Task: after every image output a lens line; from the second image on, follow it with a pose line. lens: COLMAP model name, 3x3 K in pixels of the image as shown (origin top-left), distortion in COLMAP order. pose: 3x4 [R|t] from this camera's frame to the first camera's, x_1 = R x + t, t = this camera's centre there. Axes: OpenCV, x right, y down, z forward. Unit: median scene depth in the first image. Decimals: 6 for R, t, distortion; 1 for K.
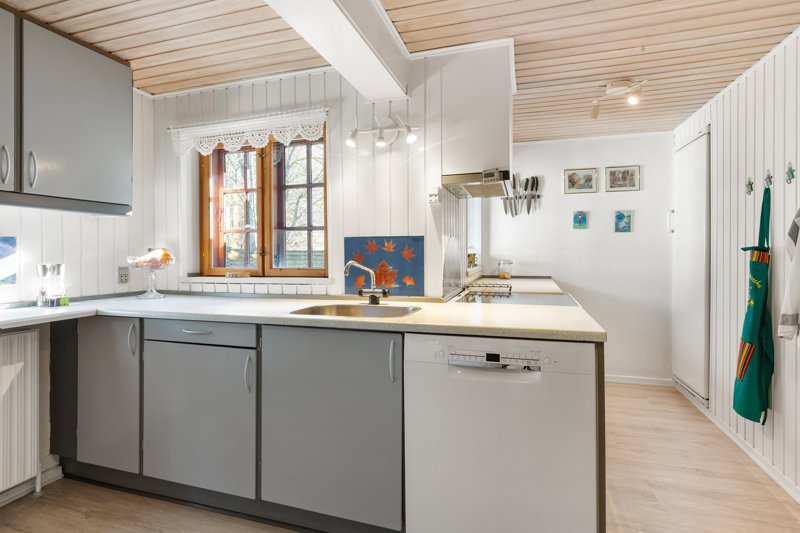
lens RADIAL K [[415.3, 0, 390.5], [0, 415.3, 250.4], [0, 0, 1]] dist [0.003498, 0.001733]
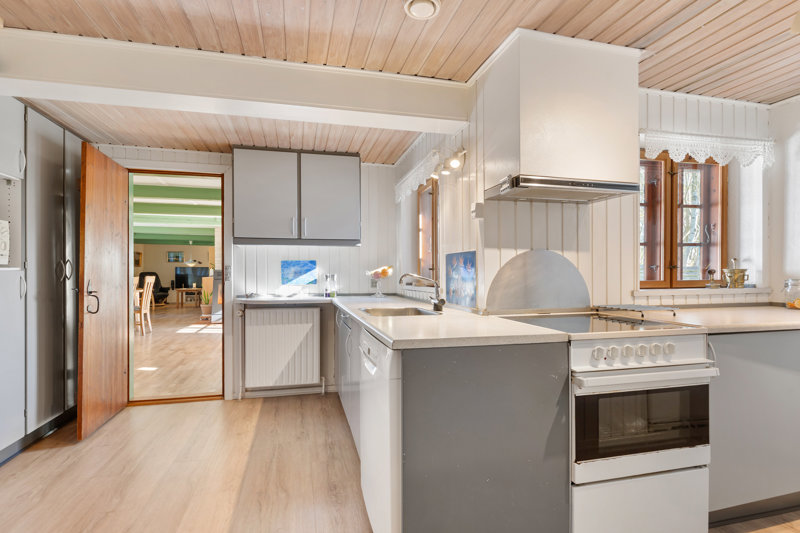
lens RADIAL K [[404.1, 0, 399.8], [0, 404.1, 270.9], [0, 0, 1]] dist [-0.002780, 0.000047]
pose [[0.529476, -0.001184, -0.848324, 0.888631], [0.002359, 0.999997, 0.000077, 0.017271], [0.848322, -0.002042, 0.529477, 0.308547]]
